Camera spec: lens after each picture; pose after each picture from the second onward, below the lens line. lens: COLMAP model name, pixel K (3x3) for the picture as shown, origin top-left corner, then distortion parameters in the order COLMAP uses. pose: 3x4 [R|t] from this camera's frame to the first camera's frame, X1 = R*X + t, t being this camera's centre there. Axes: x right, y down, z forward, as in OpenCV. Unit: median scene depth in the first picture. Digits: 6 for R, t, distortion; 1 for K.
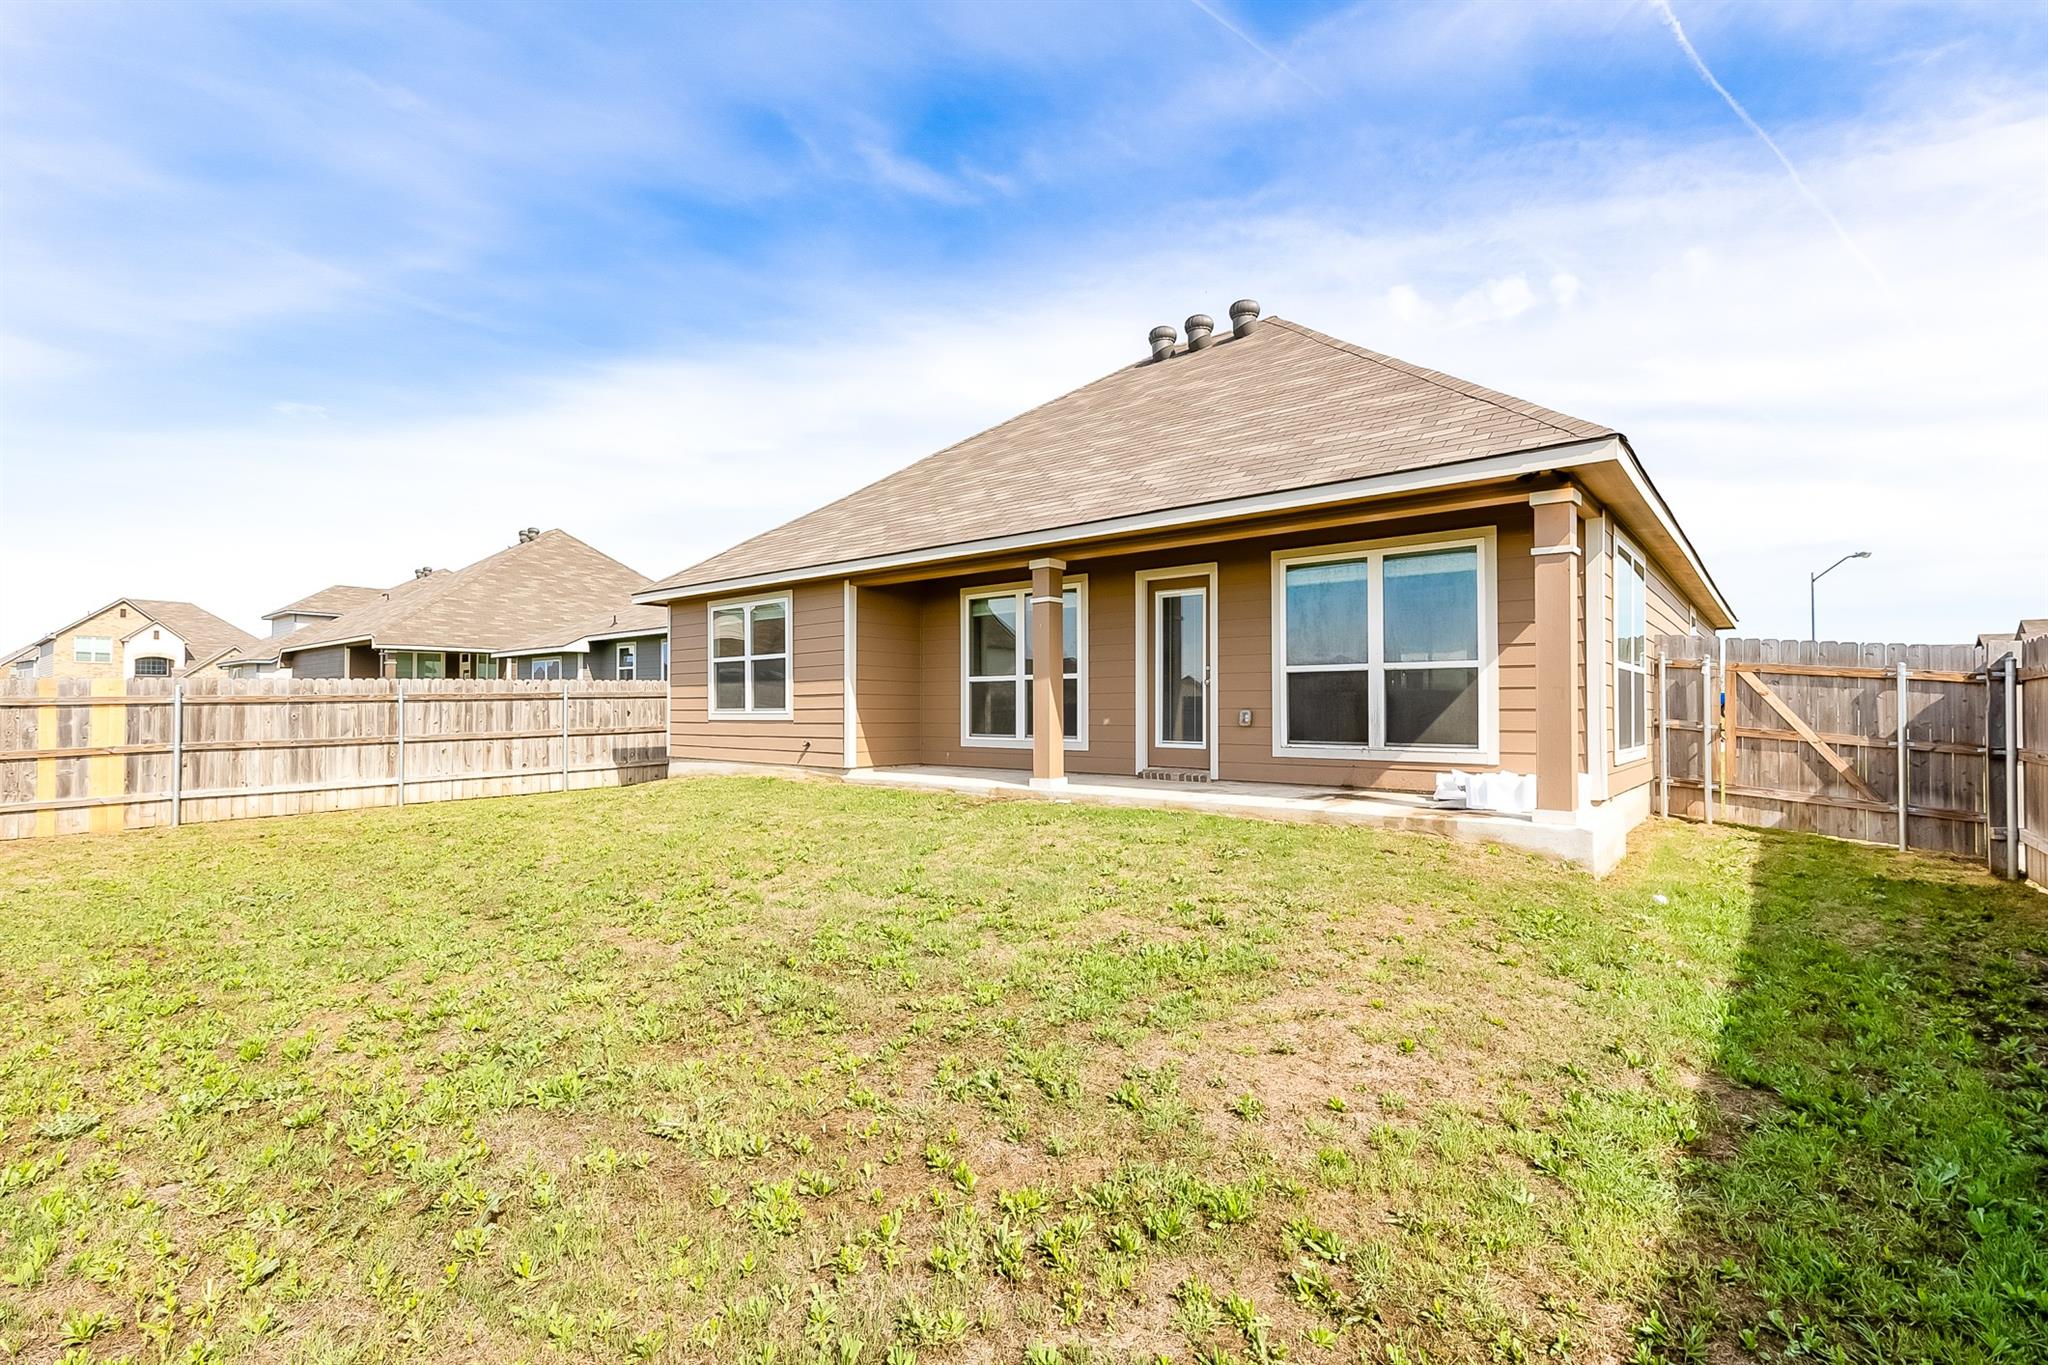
lens RADIAL K [[945.7, 0, 1036.4], [0, 945.7, 696.9], [0, 0, 1]] dist [0.007182, -0.001414]
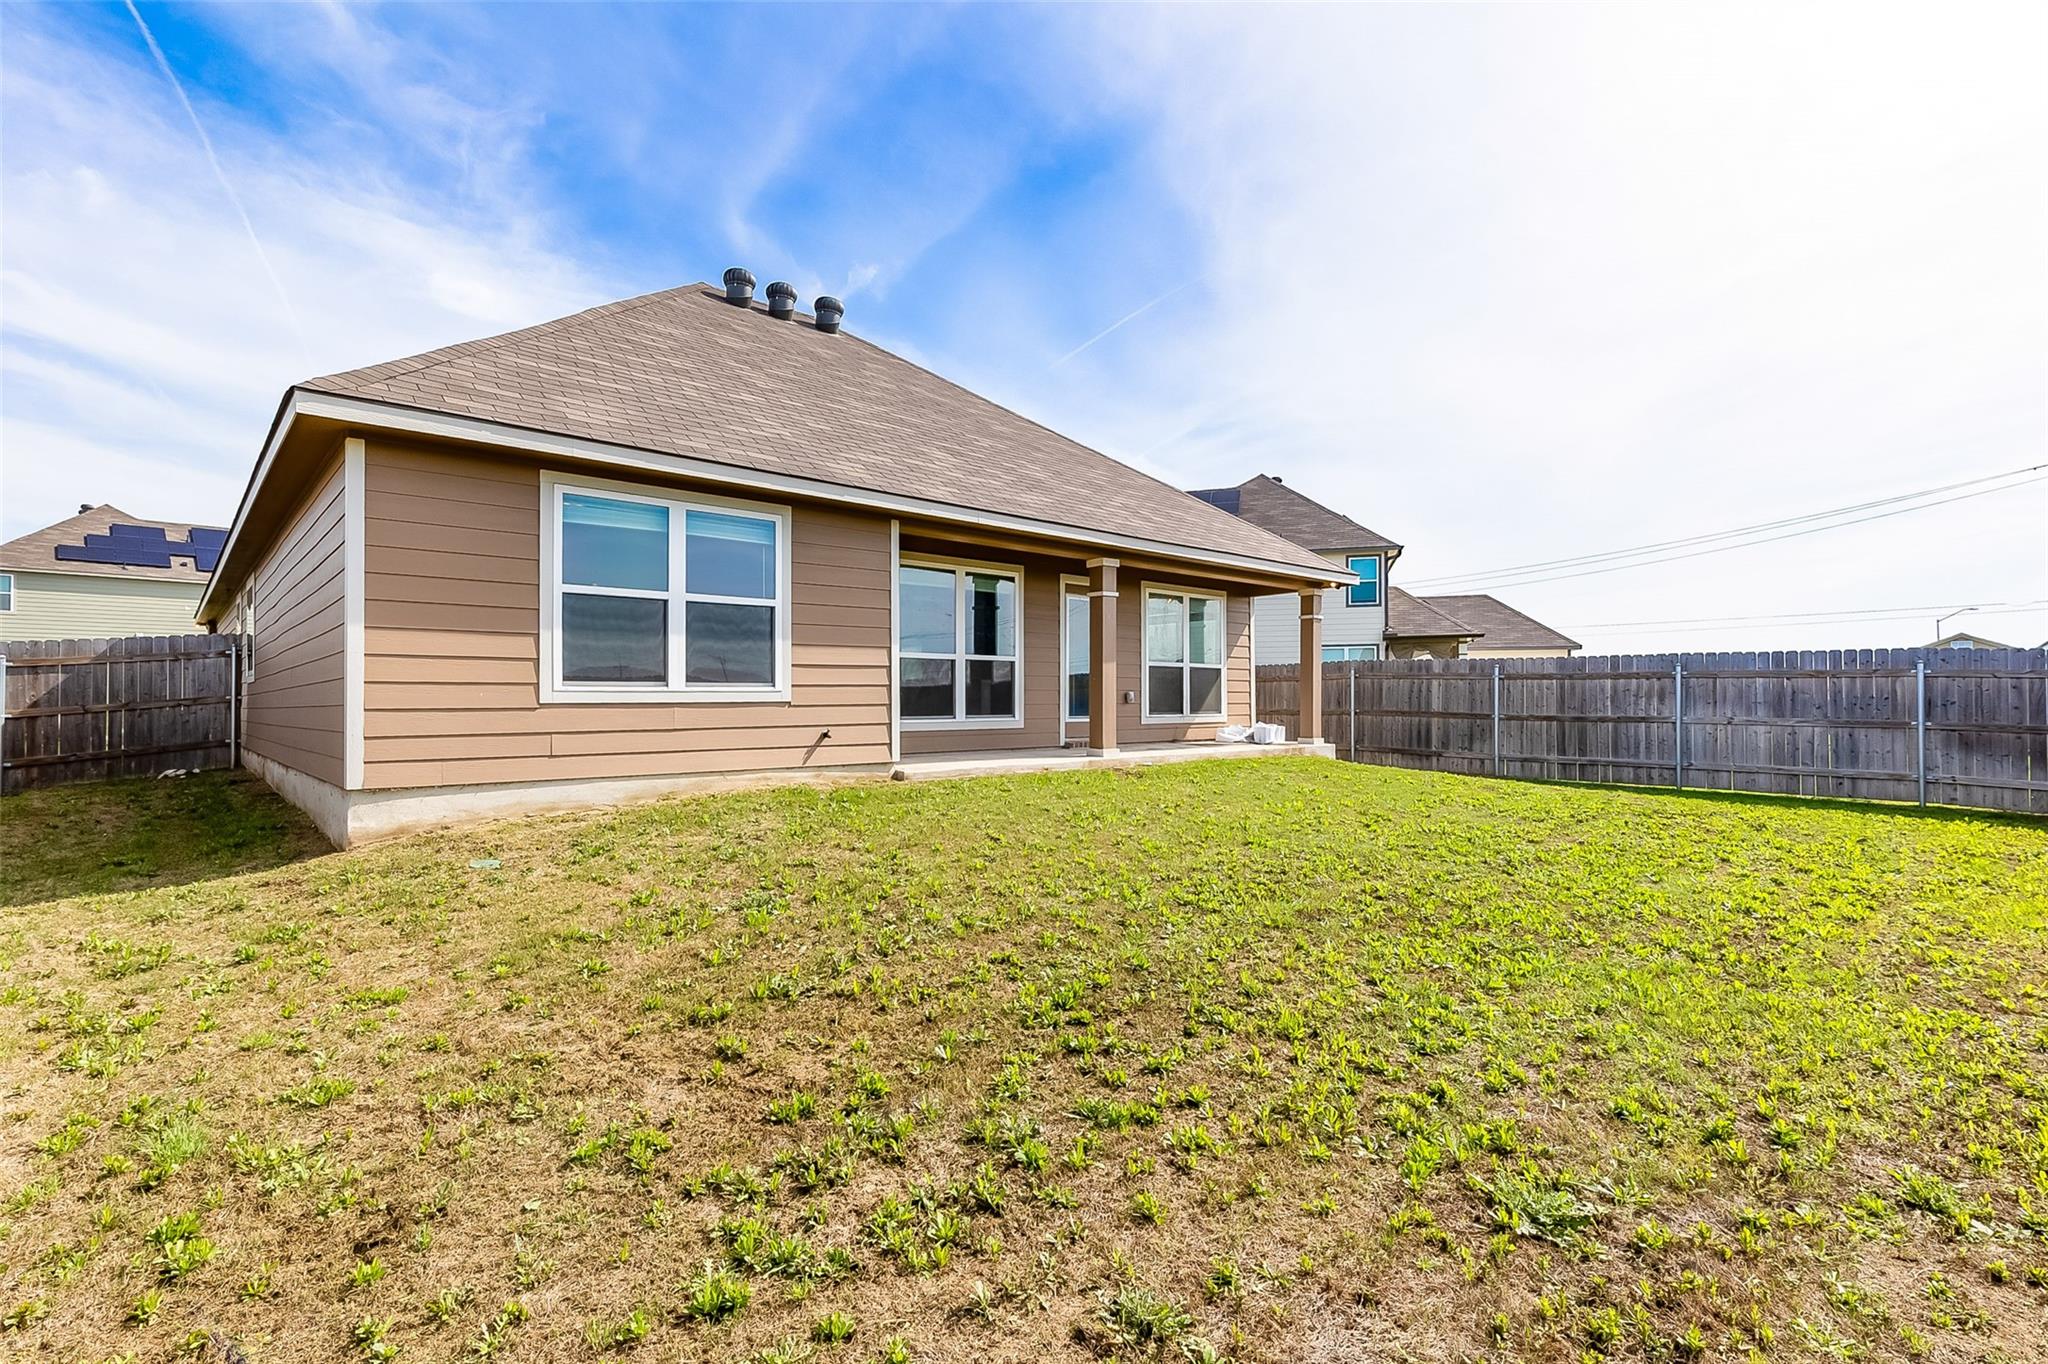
lens RADIAL K [[945.7, 0, 1041.4], [0, 945.7, 663.4], [0, 0, 1]] dist [0.007182, -0.001414]
pose [[0.117243, 0.039558, 0.992315, -0.900921], [-0.009902, 0.999203, -0.038663, 0.021472], [-0.993054, -0.005293, 0.117542, 0.743922]]
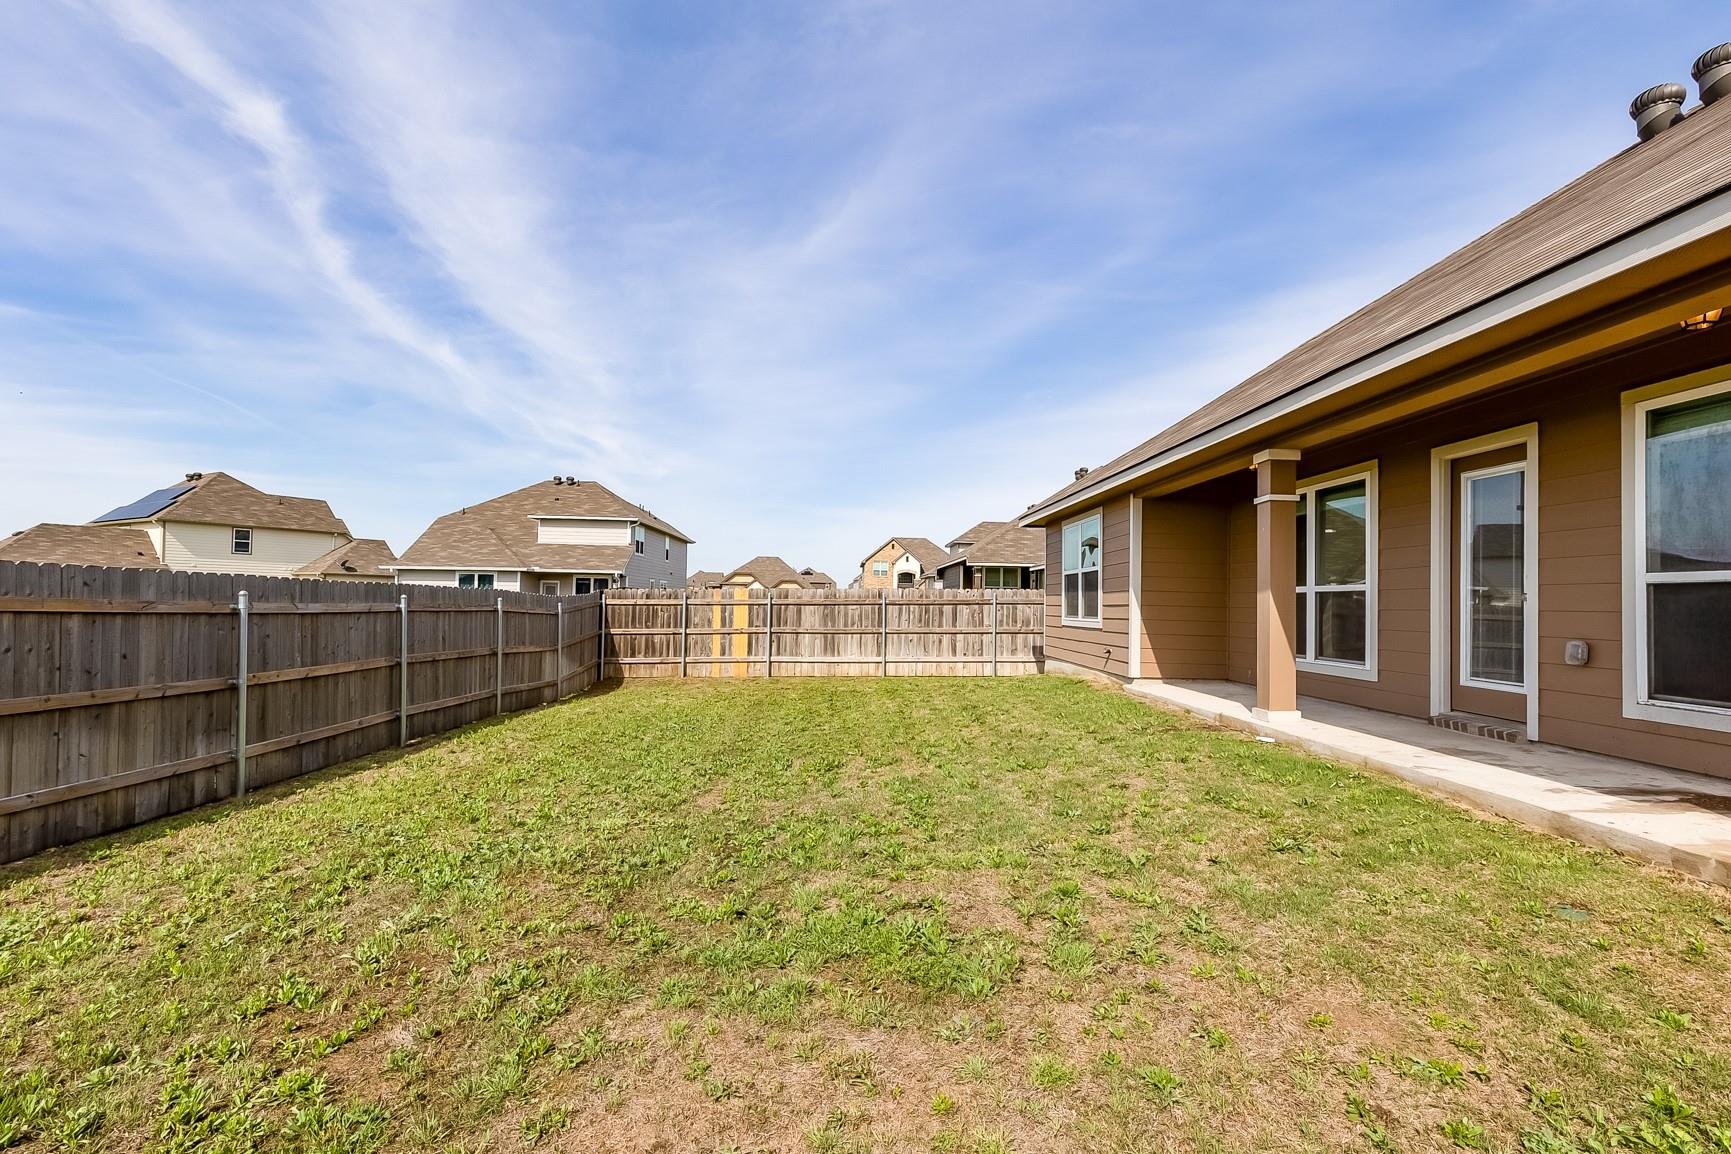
lens RADIAL K [[799.3, 0, 844.3], [0, 799.3, 589.8], [0, 0, 1]] dist [0.007182, -0.001414]
pose [[0.644828, 0.001813, -0.764326, 0.245139], [-0.011507, 0.999907, -0.007336, -0.008858], [0.764241, 0.013526, 0.644789, 0.193974]]
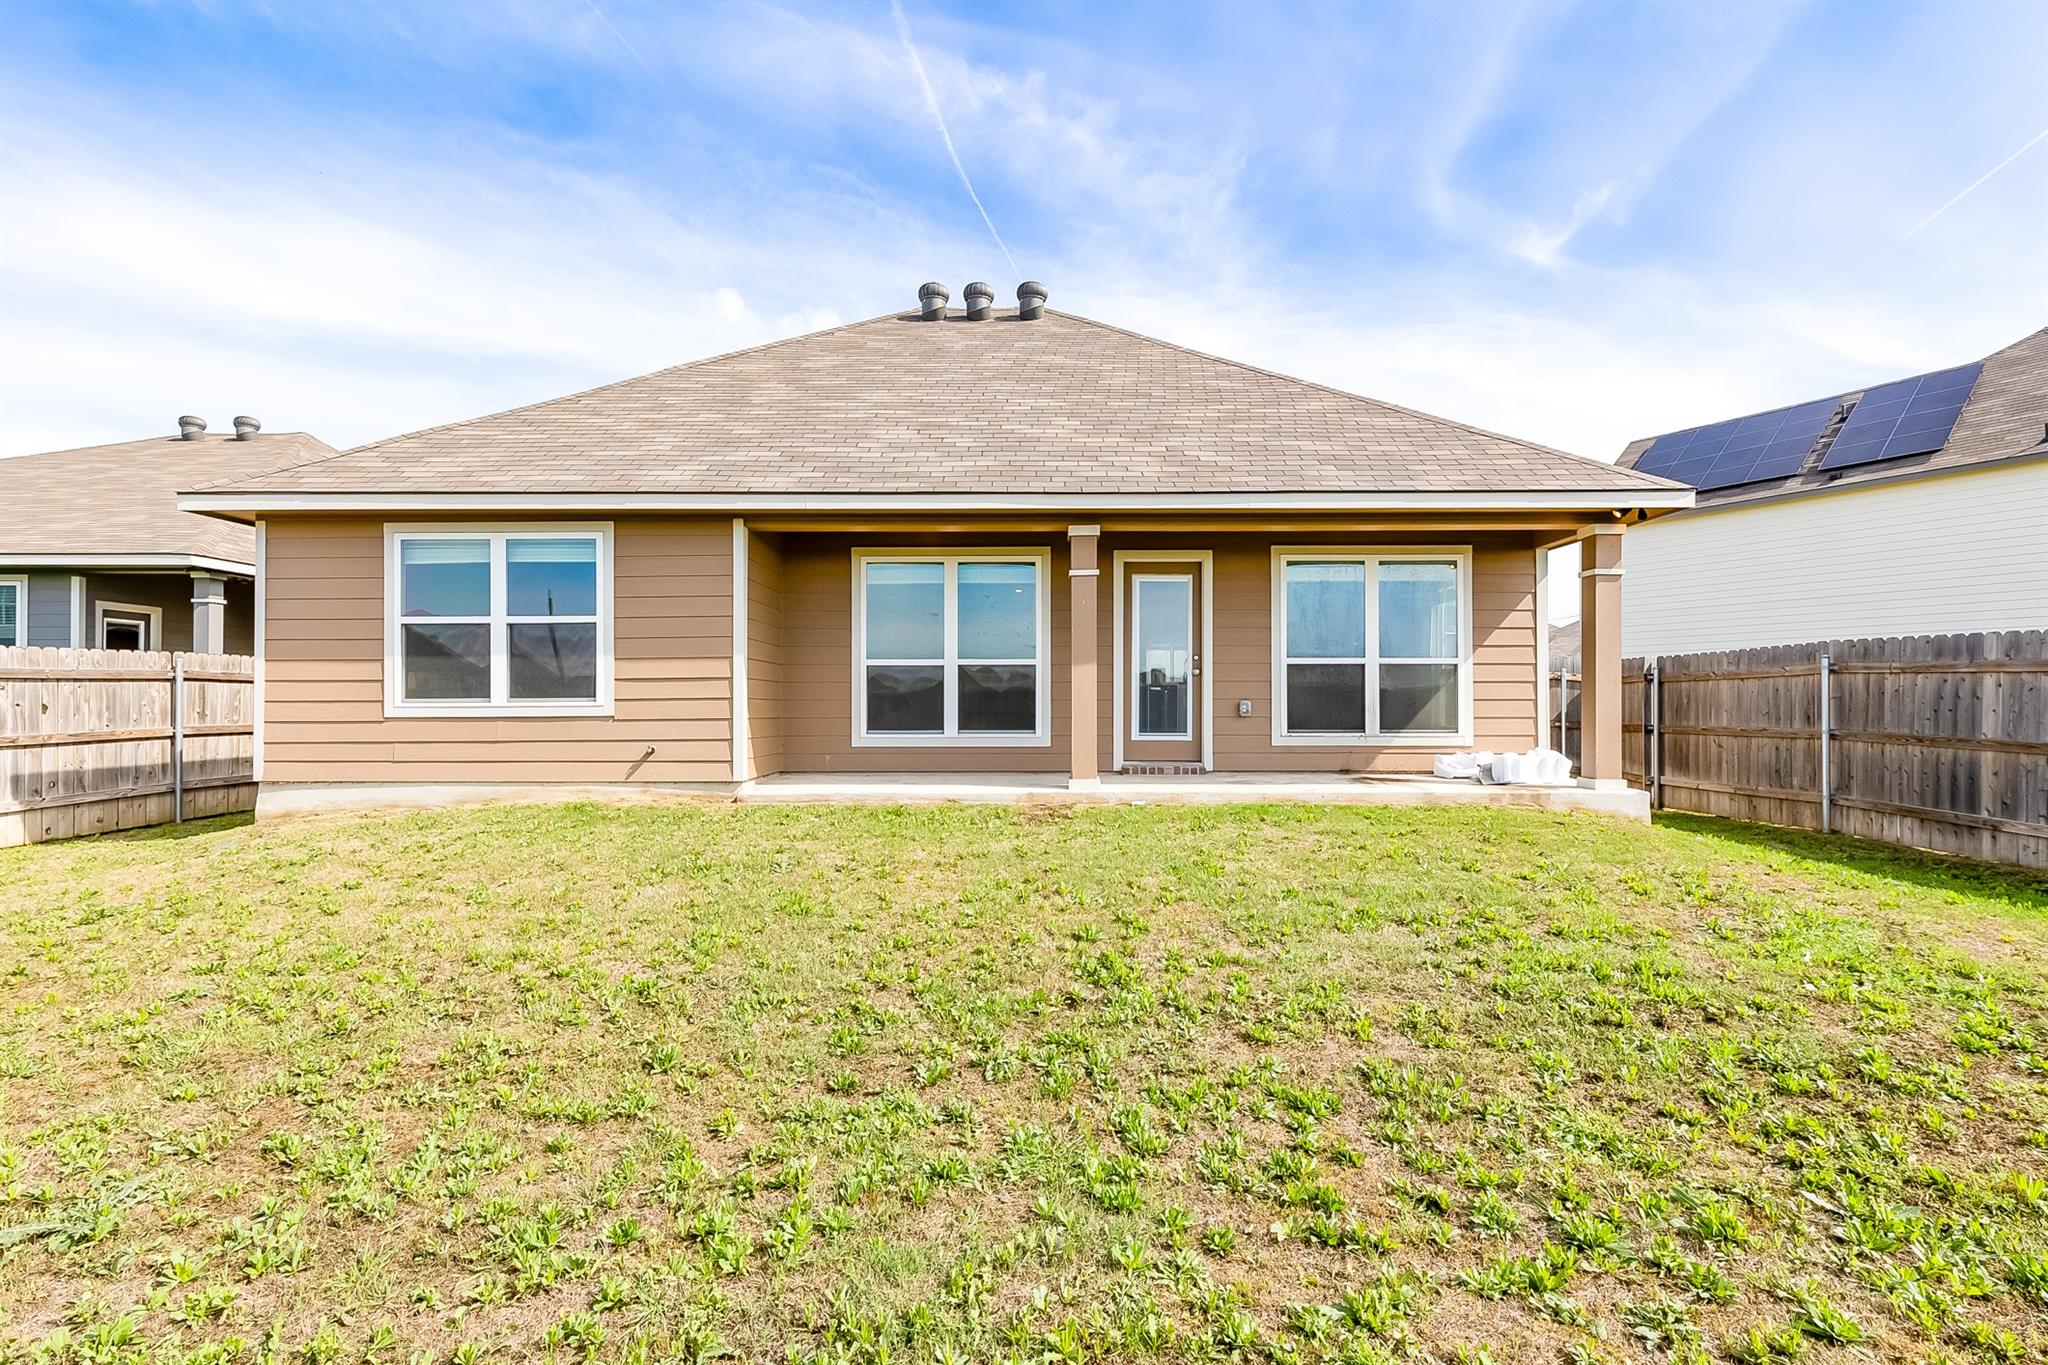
lens RADIAL K [[945.7, 0, 1017.3], [0, 945.7, 704.8], [0, 0, 1]] dist [0.007182, -0.001414]
pose [[0.766511, 0.000039, 0.642231, -0.470499], [-0.007179, 0.999938, 0.008508, 0.008837], [-0.642191, -0.011132, 0.766464, 0.295141]]
